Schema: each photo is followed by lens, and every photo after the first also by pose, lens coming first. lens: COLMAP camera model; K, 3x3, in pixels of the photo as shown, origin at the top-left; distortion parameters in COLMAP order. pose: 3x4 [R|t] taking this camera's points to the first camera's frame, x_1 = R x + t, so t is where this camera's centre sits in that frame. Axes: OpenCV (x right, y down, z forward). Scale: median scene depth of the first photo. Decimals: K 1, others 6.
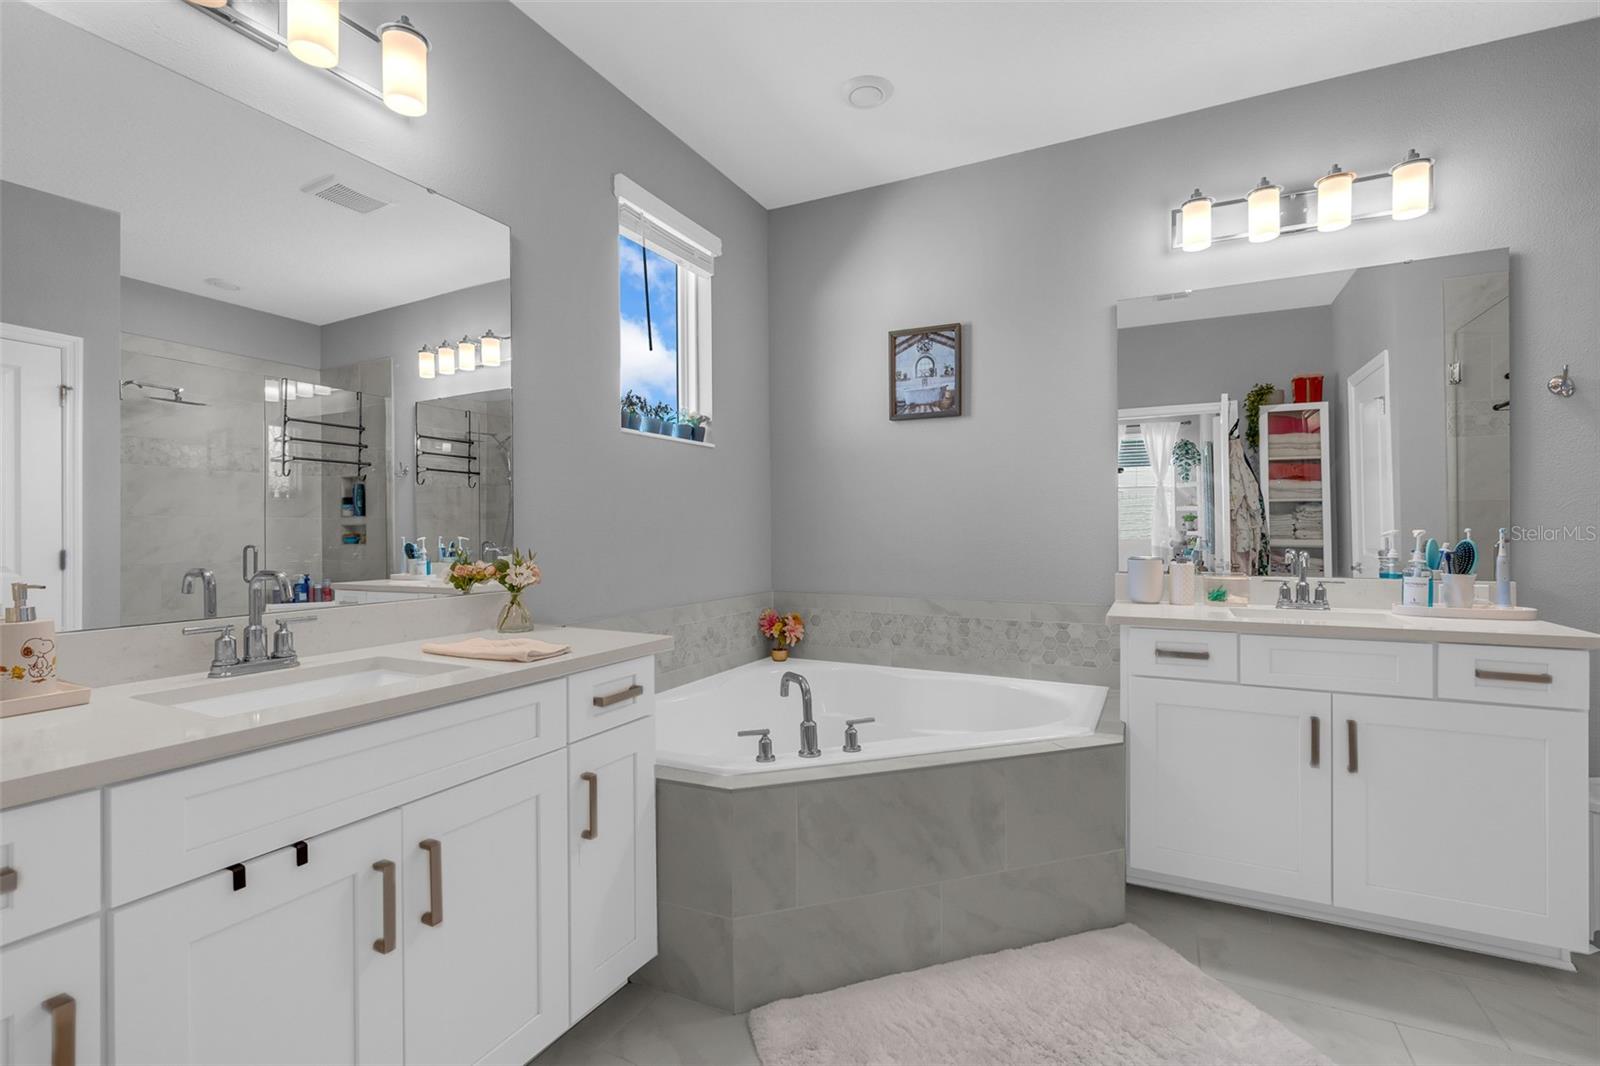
lens RADIAL K [[715.1, 0, 796.9], [0, 715.1, 533.1], [0, 0, 1]] dist [-0.009371, 0.003783]
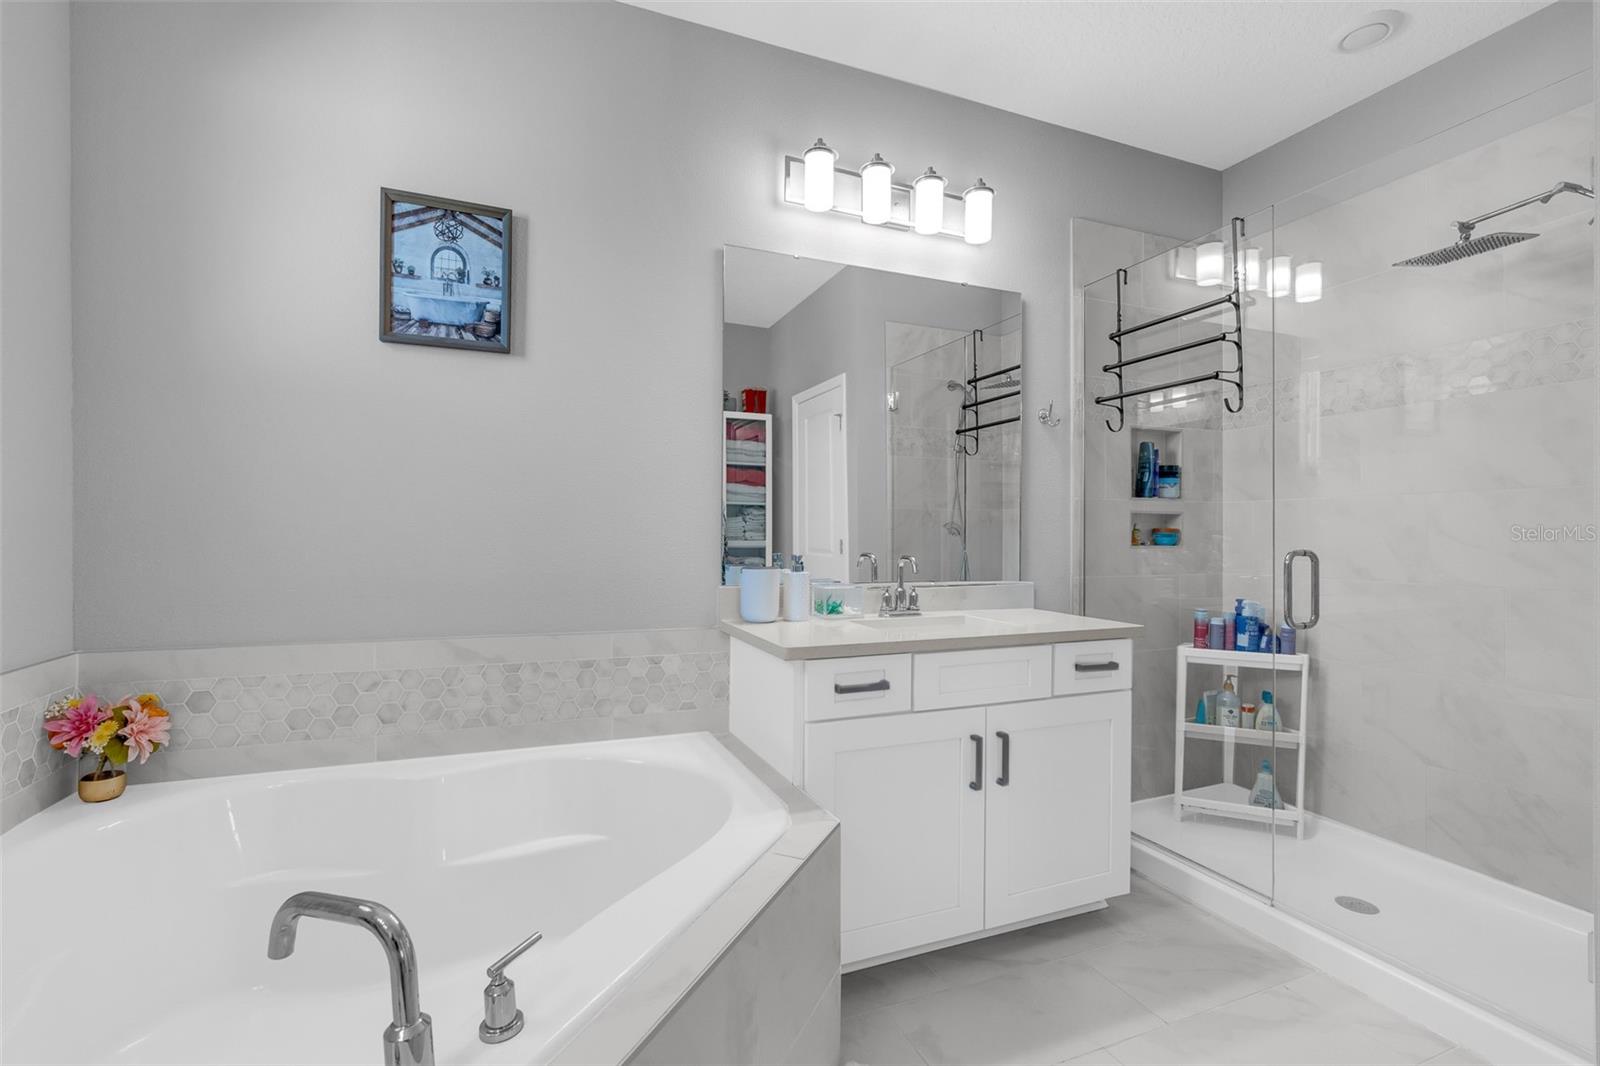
lens RADIAL K [[715.1, 0, 796.9], [0, 715.1, 533.1], [0, 0, 1]] dist [-0.009371, 0.003783]
pose [[0.653302, 0.006233, 0.757072, -0.088634], [-0.008199, 0.999966, -0.001157, -0.002373], [-0.757053, -0.005451, 0.653331, 0.368612]]
